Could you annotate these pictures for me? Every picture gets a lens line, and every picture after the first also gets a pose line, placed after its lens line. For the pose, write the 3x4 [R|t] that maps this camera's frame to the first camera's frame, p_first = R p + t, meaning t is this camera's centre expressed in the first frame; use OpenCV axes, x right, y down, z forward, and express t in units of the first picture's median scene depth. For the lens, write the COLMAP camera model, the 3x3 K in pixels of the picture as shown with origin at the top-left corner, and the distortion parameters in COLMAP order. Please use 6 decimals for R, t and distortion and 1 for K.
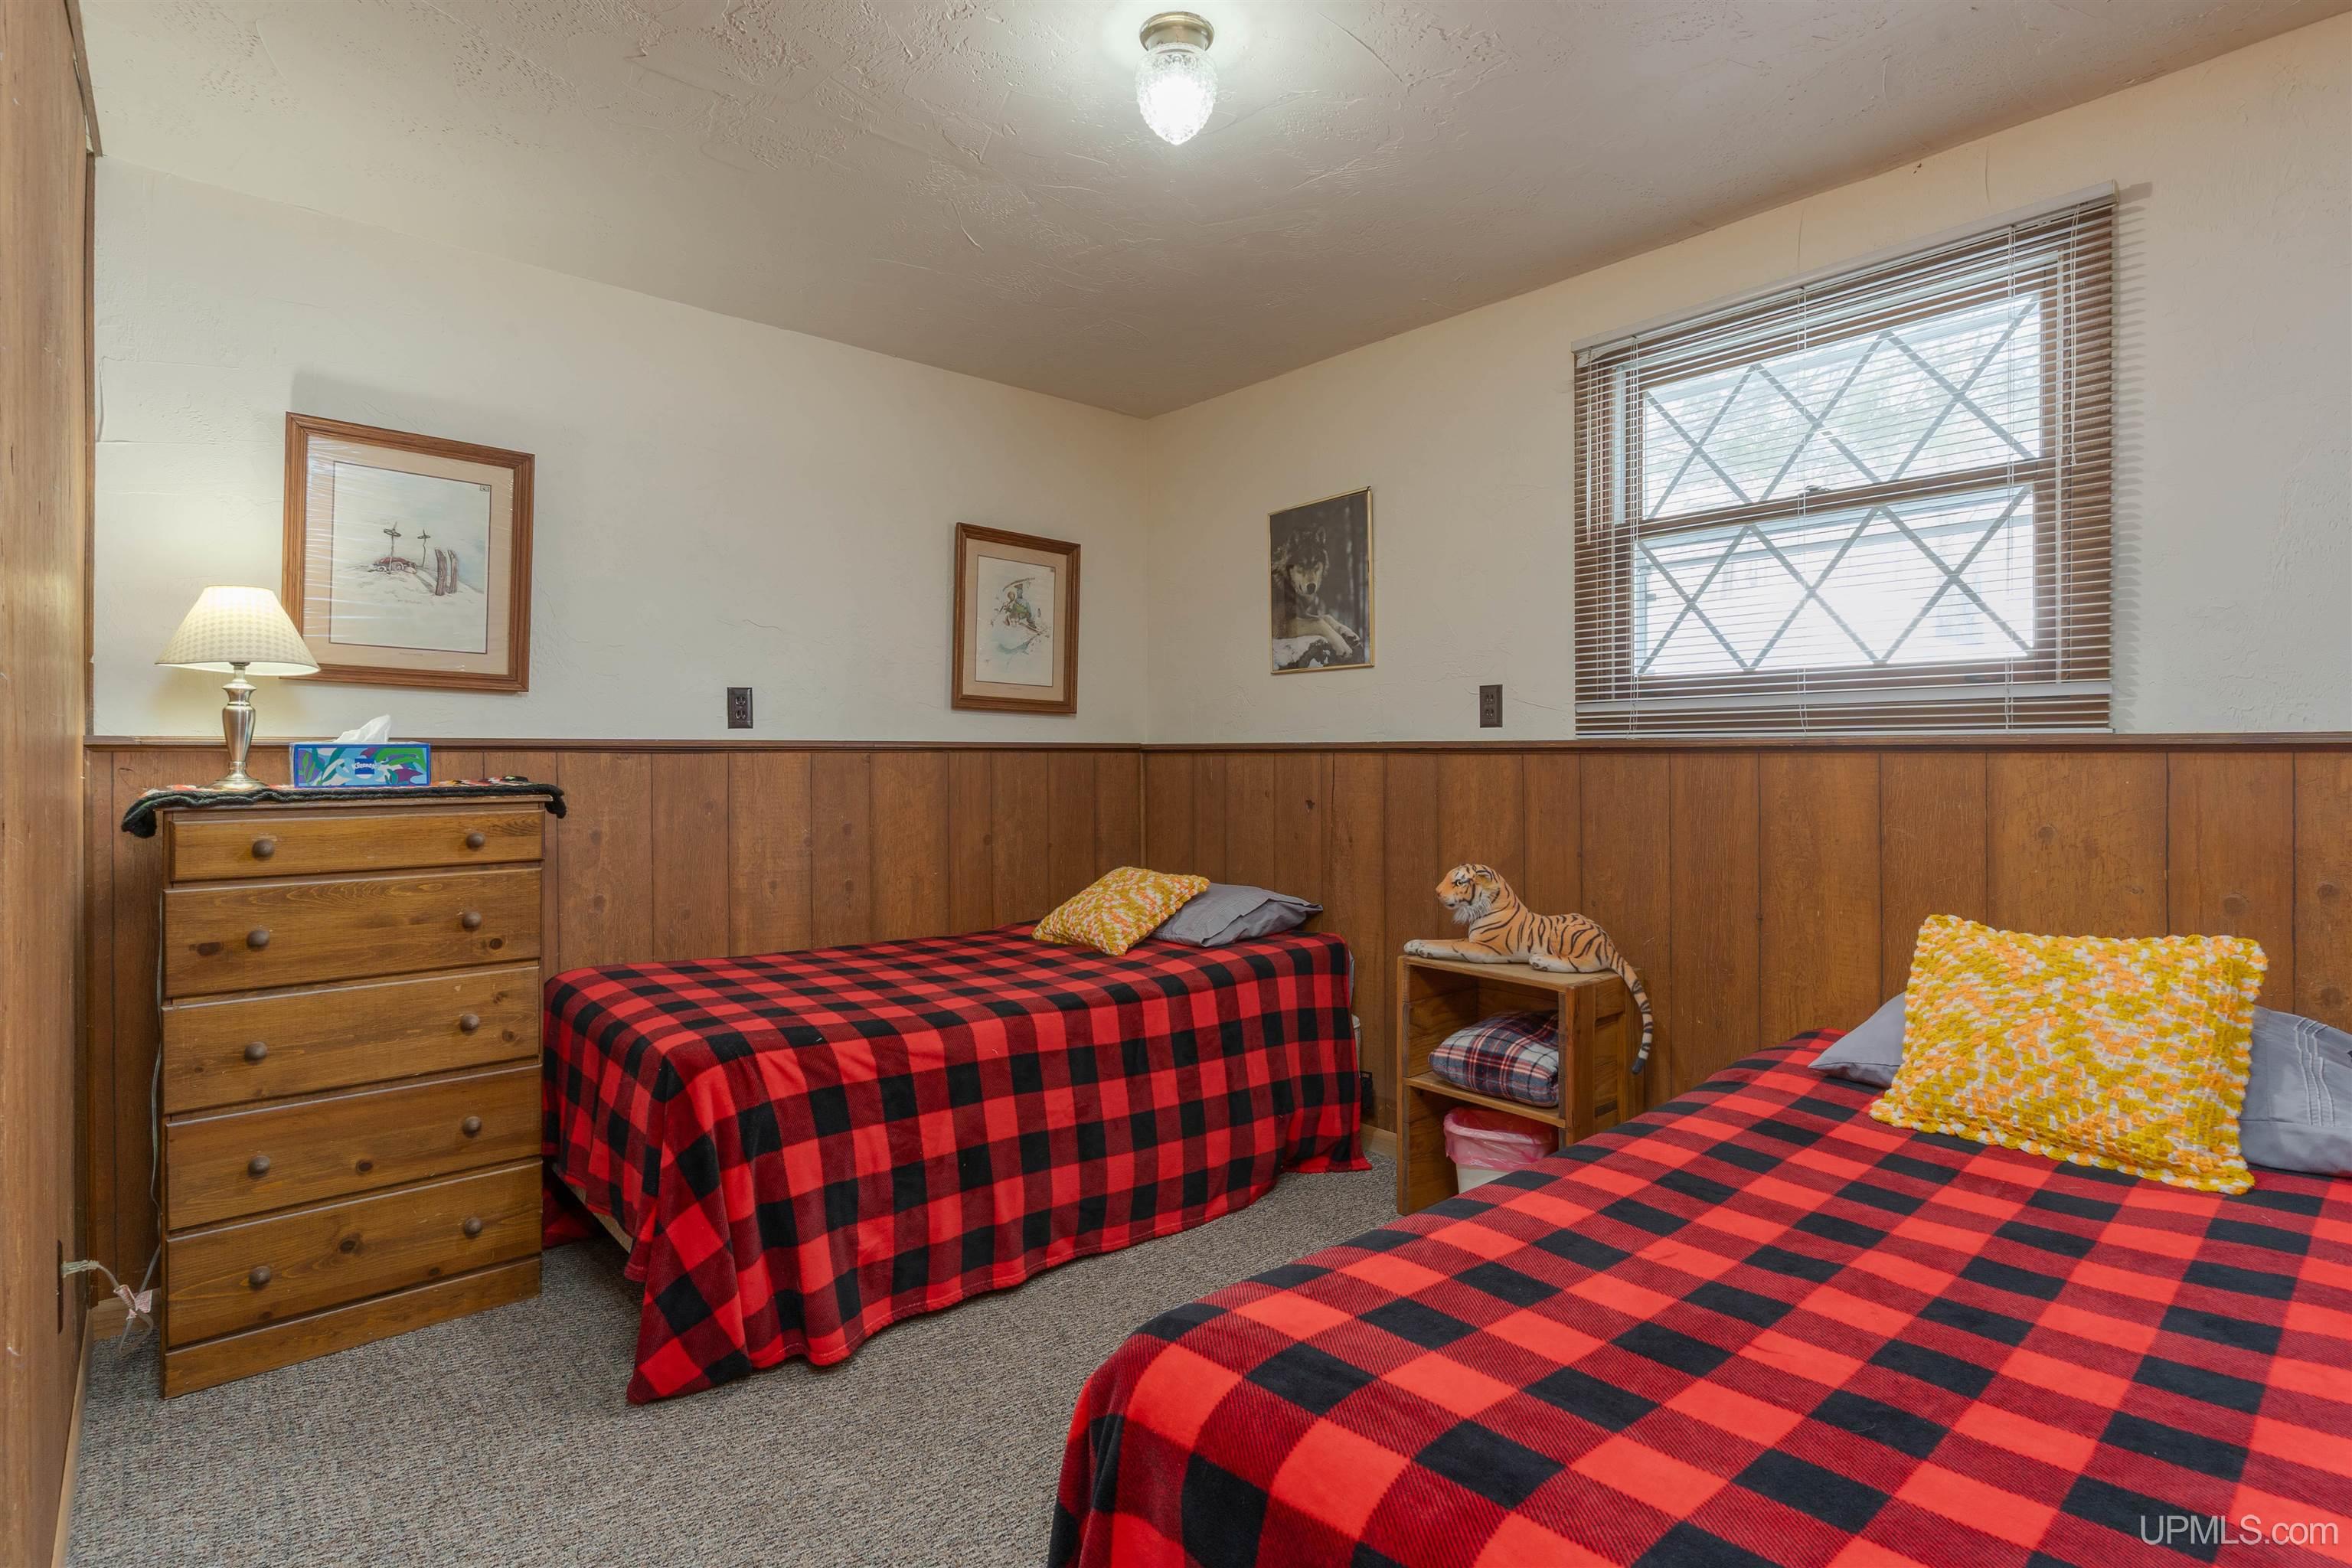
lens RADIAL K [[1139.8, 0, 1176.0], [0, 1139.8, 784.0], [0, 0, 1]] dist [0.001166, 0.000117]
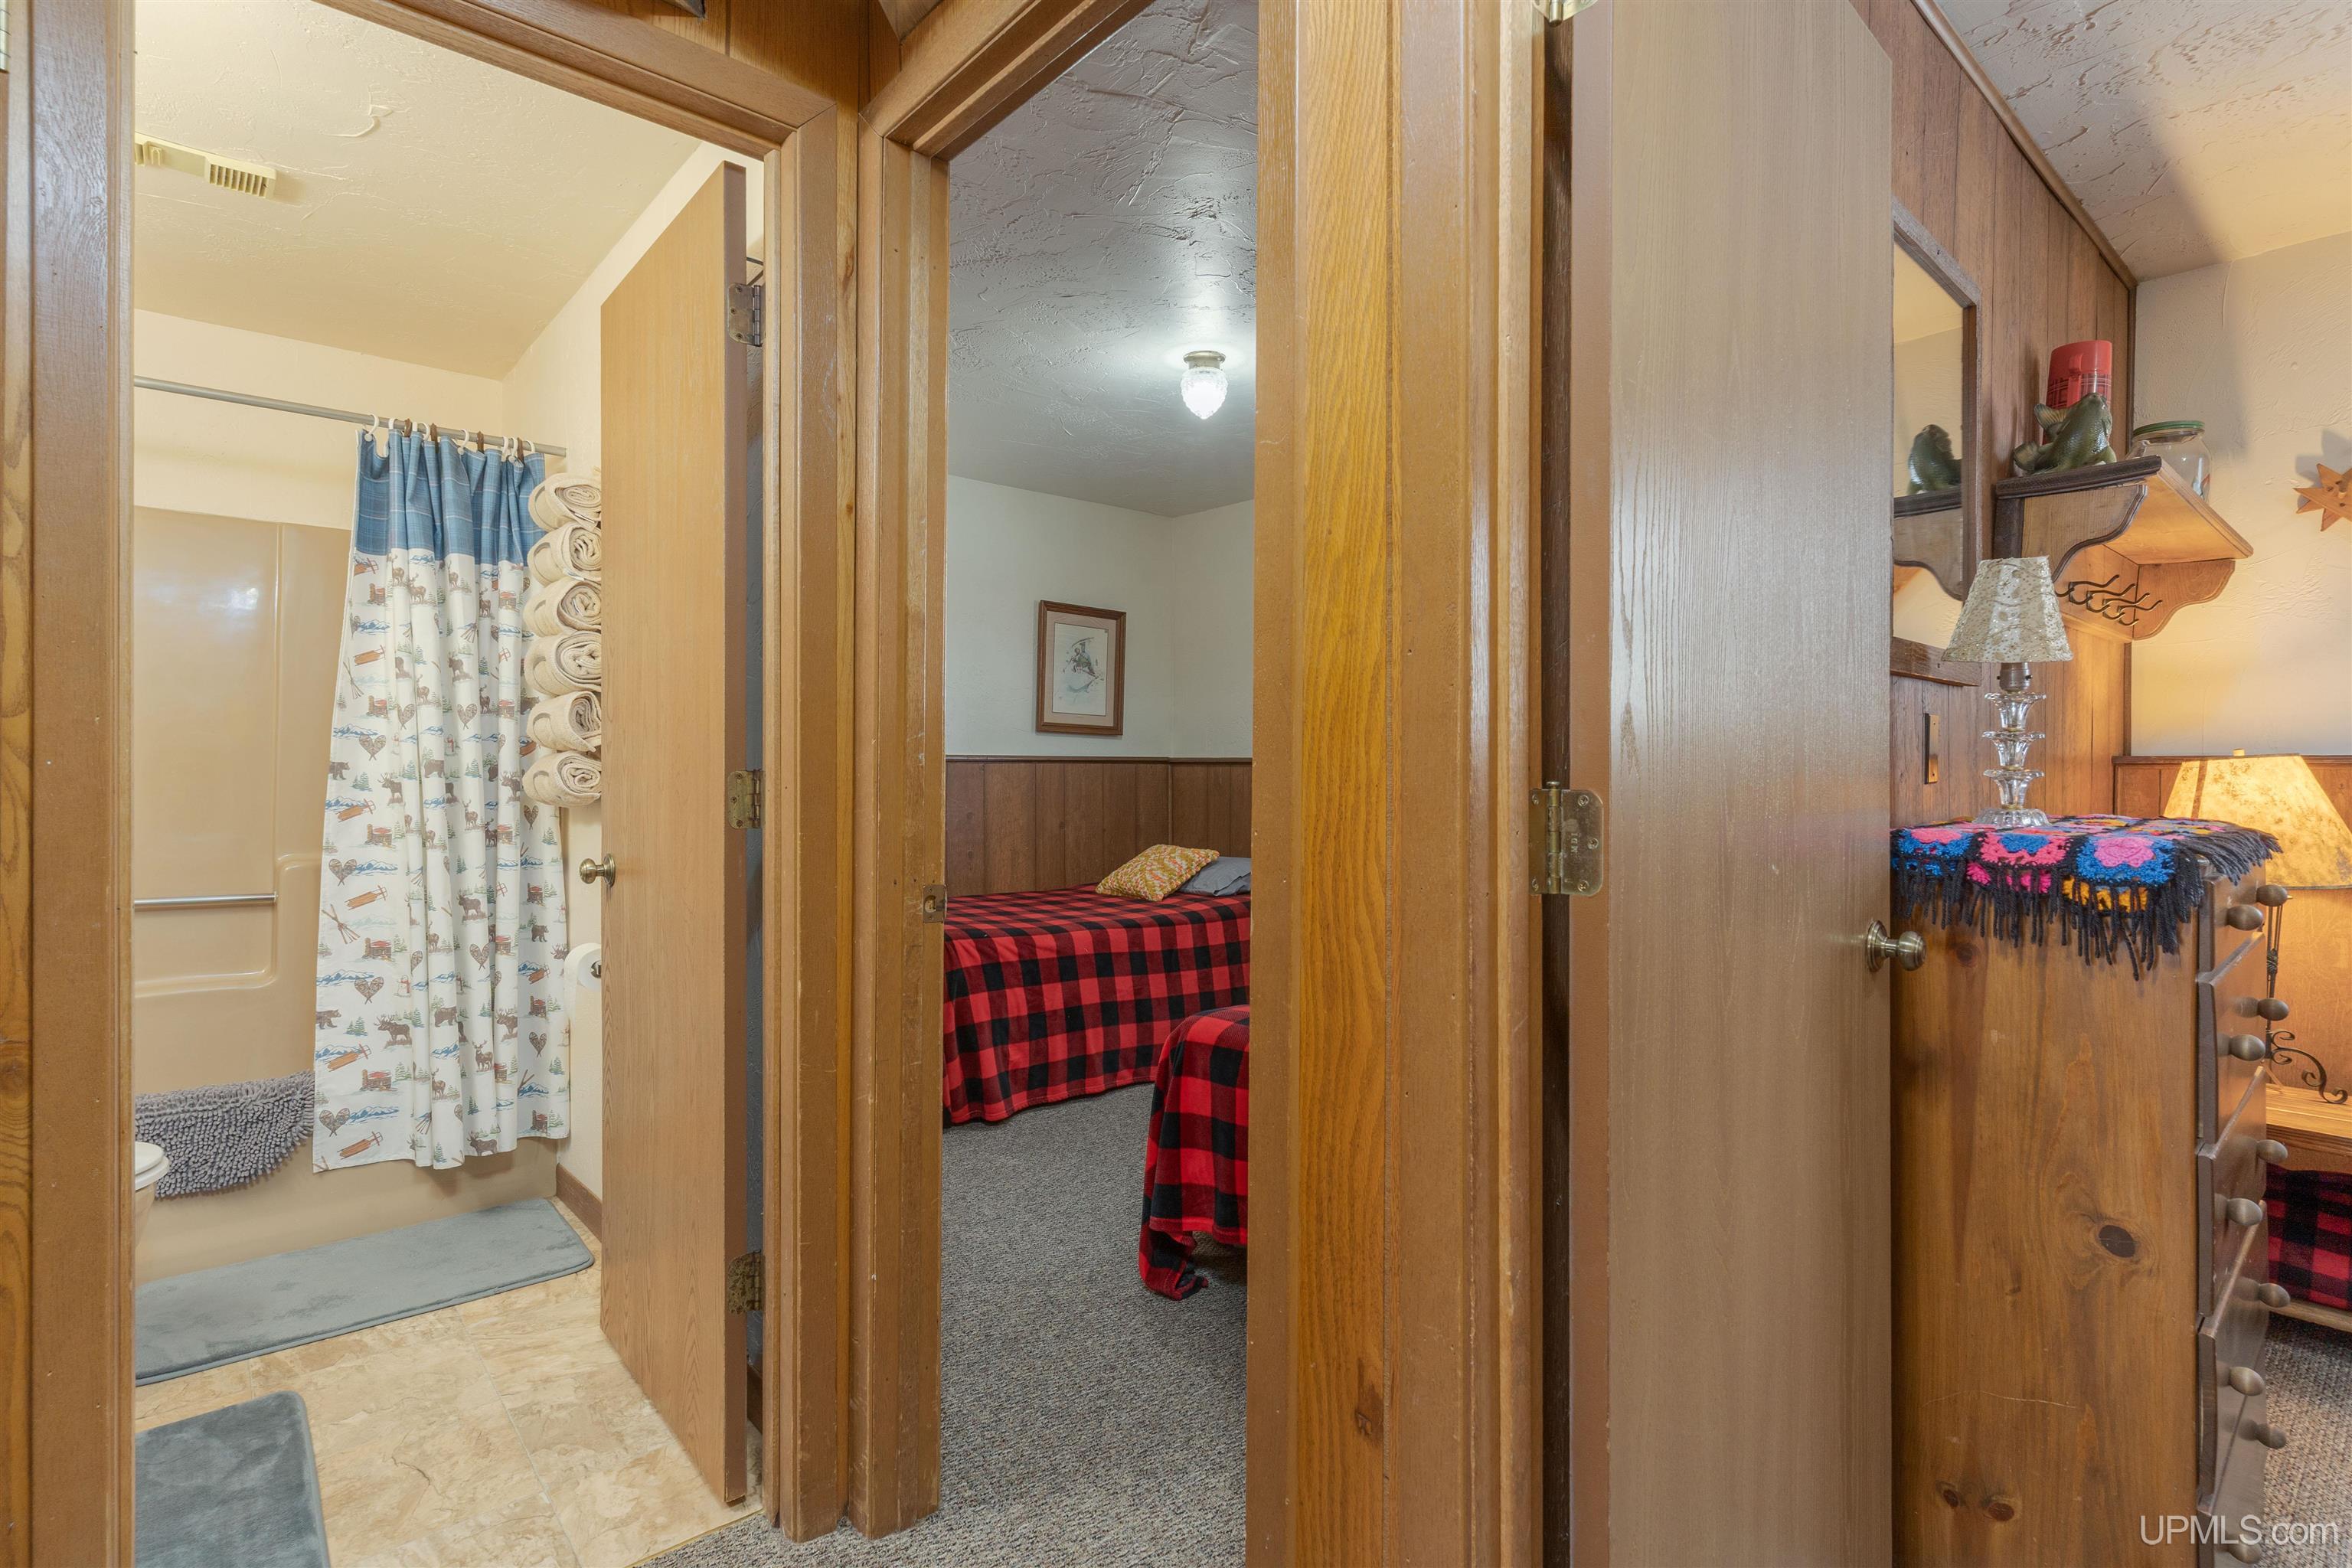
lens RADIAL K [[1139.8, 0, 1176.0], [0, 1139.8, 784.0], [0, 0, 1]] dist [0.001166, 0.000117]
pose [[0.999960, 0.006241, -0.006379, -0.020719], [-0.006297, 0.999942, -0.008793, 0.012711], [0.006323, 0.008833, 0.999941, -0.558953]]
